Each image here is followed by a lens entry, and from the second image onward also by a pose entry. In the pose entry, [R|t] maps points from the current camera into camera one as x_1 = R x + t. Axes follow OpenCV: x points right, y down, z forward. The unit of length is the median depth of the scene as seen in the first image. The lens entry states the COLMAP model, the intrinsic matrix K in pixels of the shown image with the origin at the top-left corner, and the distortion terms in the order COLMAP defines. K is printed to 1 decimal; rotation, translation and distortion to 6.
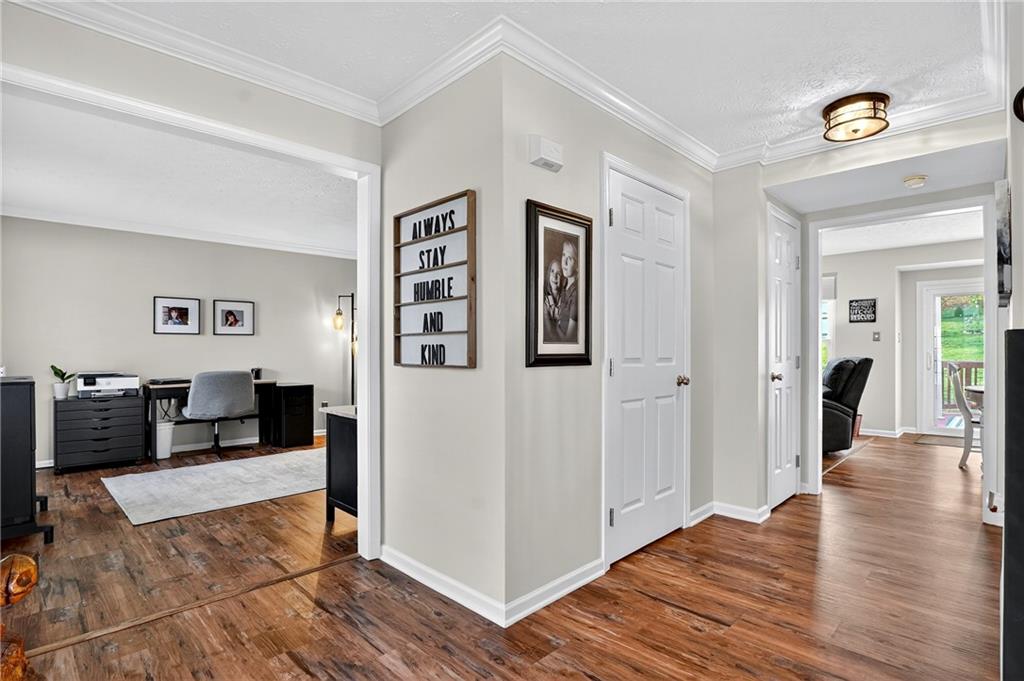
lens RADIAL K [[513.5, 0, 509.8], [0, 513.5, 346.1], [0, 0, 1]] dist [-0.029827, 0.005072]
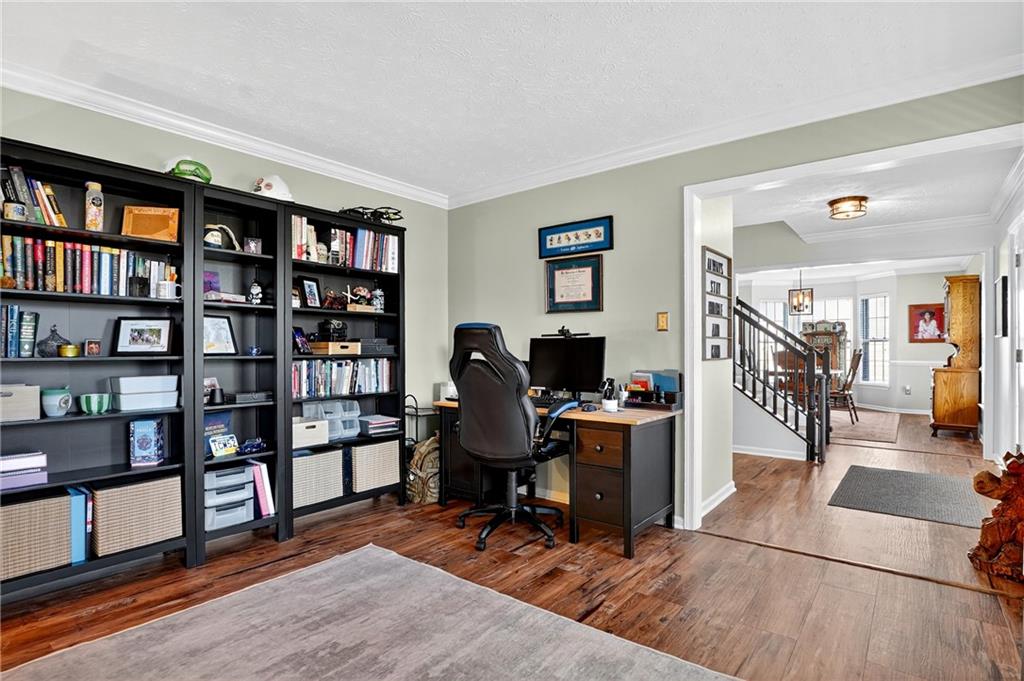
lens RADIAL K [[513.5, 0, 516.6], [0, 513.5, 347.7], [0, 0, 1]] dist [-0.029827, 0.005072]
pose [[-0.124687, 0.001870, 0.992194, -1.450394], [-0.006614, 0.999974, -0.002716, 0.014101], [-0.992174, -0.006901, -0.124672, 1.635764]]
